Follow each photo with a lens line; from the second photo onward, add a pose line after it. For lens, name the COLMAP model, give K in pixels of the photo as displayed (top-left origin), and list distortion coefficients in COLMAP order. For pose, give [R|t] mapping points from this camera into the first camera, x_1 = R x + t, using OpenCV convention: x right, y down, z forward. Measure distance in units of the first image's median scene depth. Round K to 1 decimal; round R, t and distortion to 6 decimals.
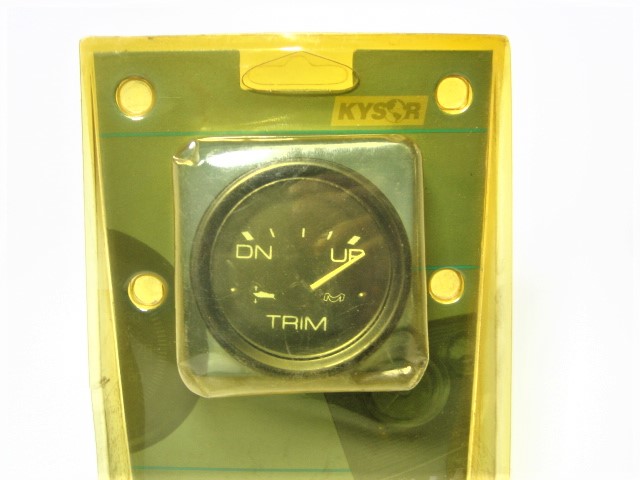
lens RADIAL K [[809.1, 0, 320.0], [0, 809.1, 240.0], [0, 0, 1]] dist [-0.120449, 0.011075]
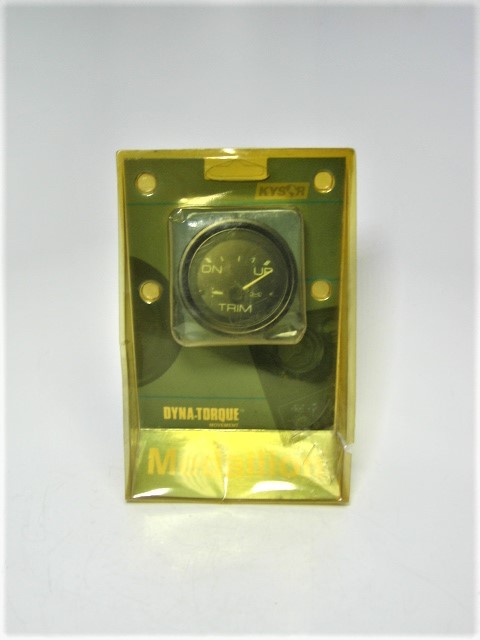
lens RADIAL K [[809.1, 0, 240.0], [0, 809.1, 320.0], [0, 0, 1]] dist [-0.120449, 0.011075]
pose [[0.999533, 0.008000, -0.029480, 0.036148], [-0.006369, 0.998466, 0.054994, 0.028621], [0.029875, -0.054781, 0.998051, -0.818290]]
